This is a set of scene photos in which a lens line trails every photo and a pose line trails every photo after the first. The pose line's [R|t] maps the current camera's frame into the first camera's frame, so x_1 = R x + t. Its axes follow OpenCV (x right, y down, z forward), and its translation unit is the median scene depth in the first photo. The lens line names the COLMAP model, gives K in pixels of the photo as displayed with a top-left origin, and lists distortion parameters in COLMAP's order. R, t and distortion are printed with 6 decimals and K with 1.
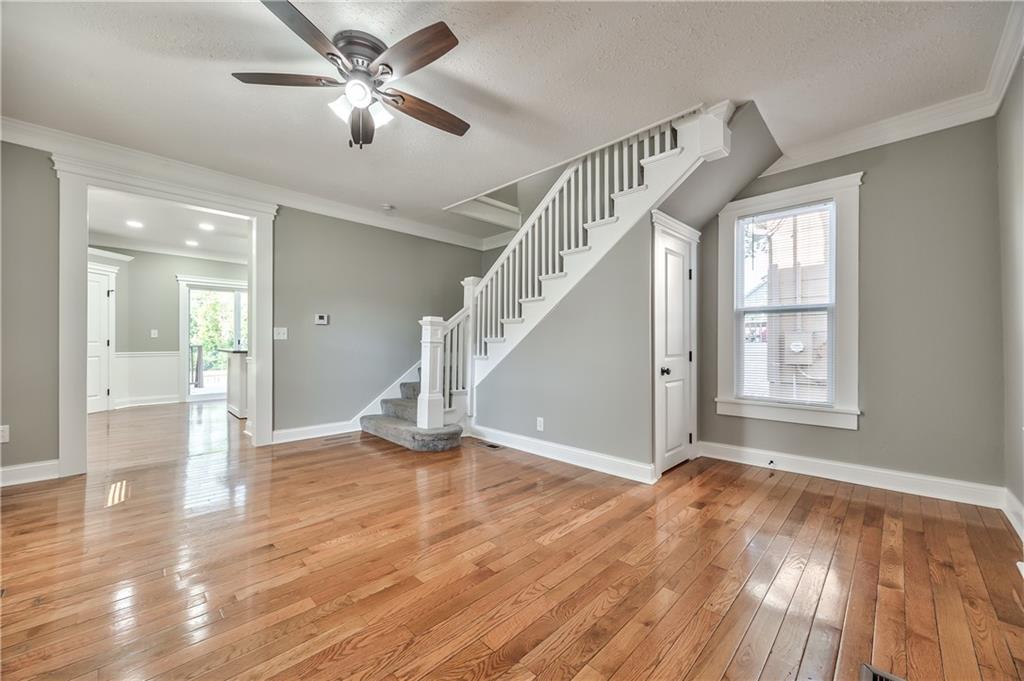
lens RADIAL K [[396.2, 0, 511.5], [0, 396.2, 329.9], [0, 0, 1]] dist [-0.000006, -0.000111]
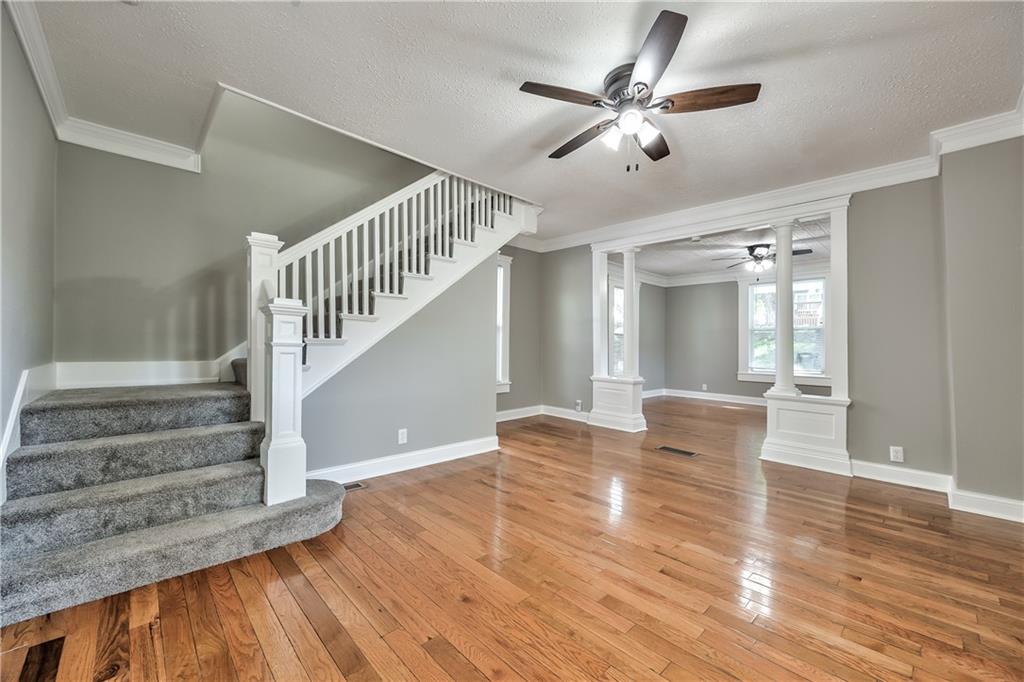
lens RADIAL K [[402.6, 0, 519.4], [0, 402.6, 340.8], [0, 0, 1]] dist [-0.003109, -0.000291]
pose [[0.007939, 0.013206, 0.999881, -0.956753], [-0.047639, 0.998782, -0.012814, 0.021404], [-0.998833, -0.047532, 0.008558, 0.830834]]
